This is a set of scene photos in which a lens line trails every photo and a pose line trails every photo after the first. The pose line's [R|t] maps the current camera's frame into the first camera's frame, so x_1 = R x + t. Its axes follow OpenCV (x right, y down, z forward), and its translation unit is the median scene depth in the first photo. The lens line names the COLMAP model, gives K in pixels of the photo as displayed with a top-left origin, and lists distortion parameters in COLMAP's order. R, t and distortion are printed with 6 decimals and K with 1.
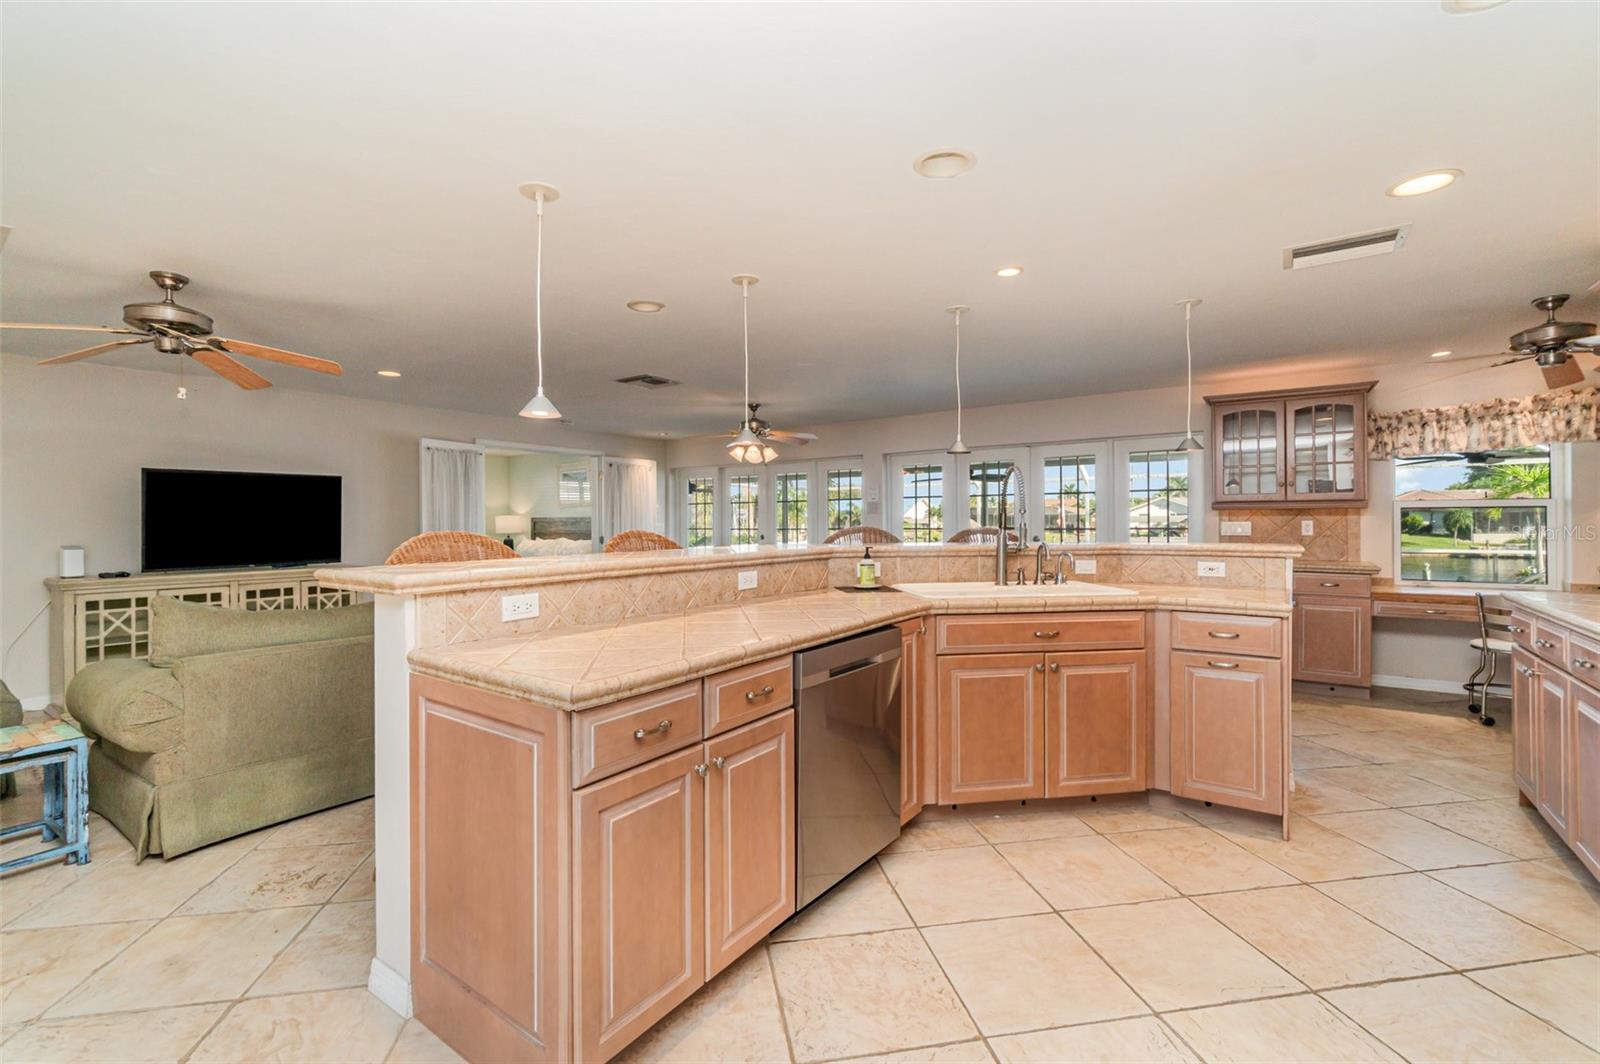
lens RADIAL K [[693.3, 0, 794.3], [0, 693.3, 523.8], [0, 0, 1]] dist [-0.000642, 0.000433]
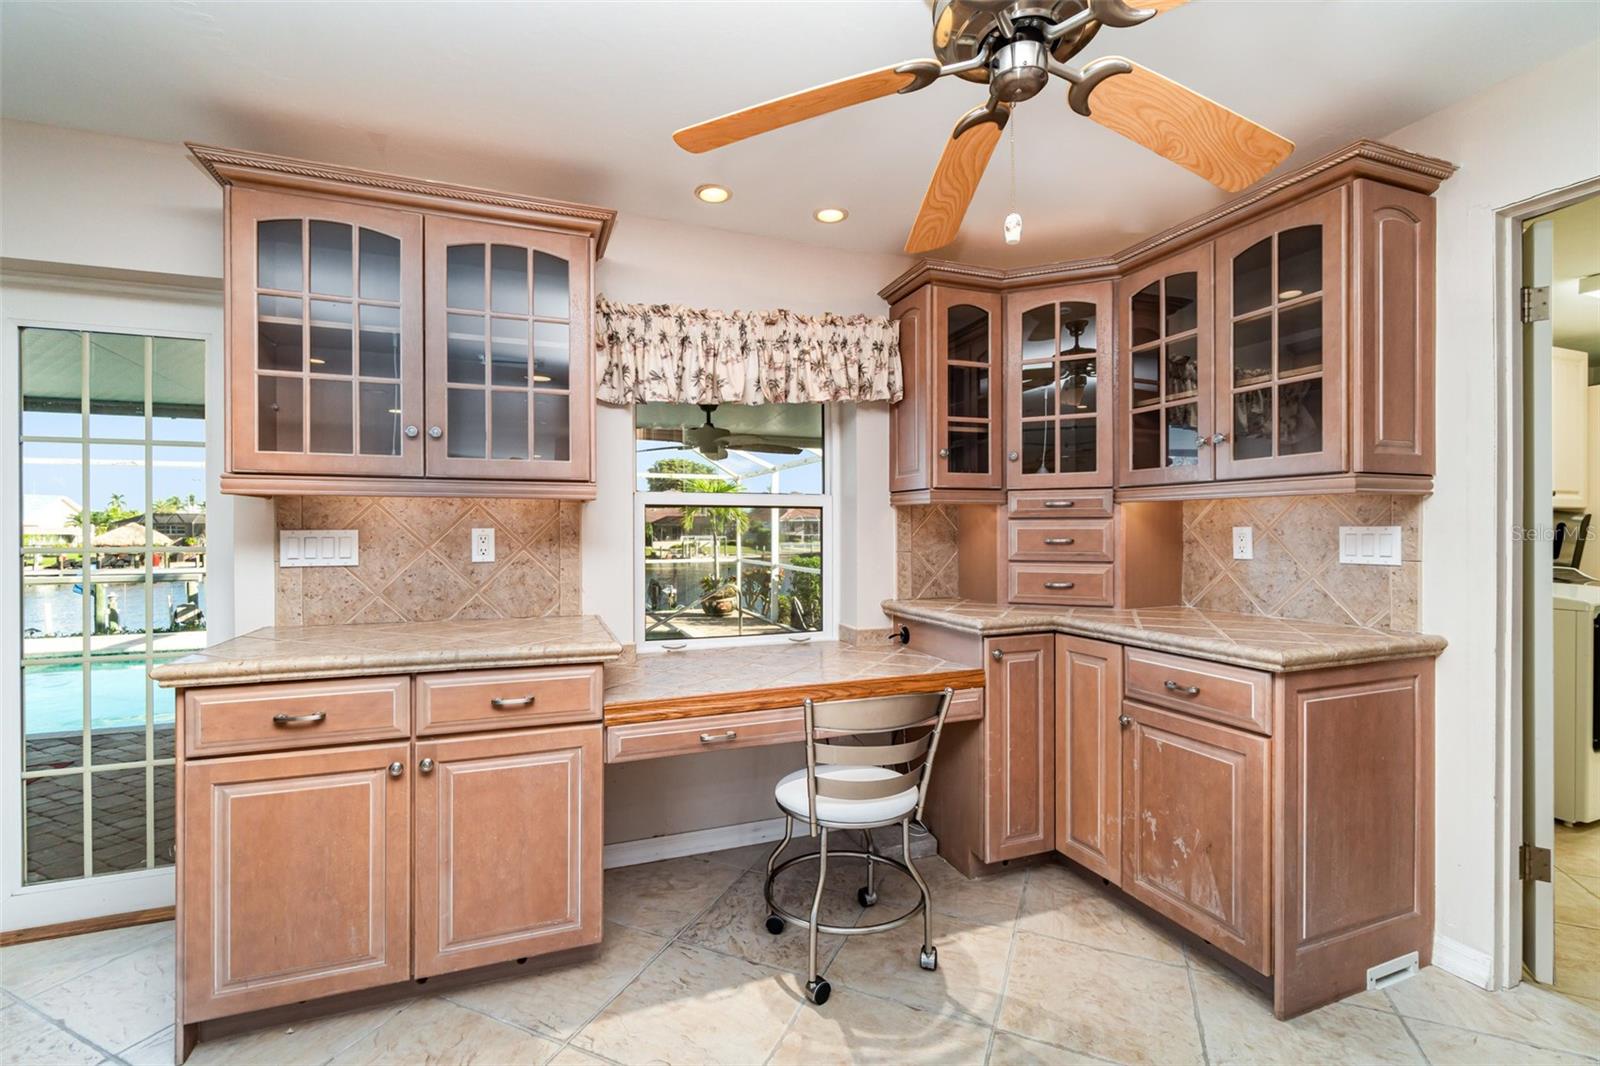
lens RADIAL K [[693.3, 0, 797.9], [0, 693.3, 533.2], [0, 0, 1]] dist [-0.000642, 0.000433]
pose [[0.548843, 0.001633, 0.835924, 0.533625], [-0.001187, 0.999999, -0.001174, -0.000992], [-0.835925, -0.000348, 0.548844, 0.655841]]
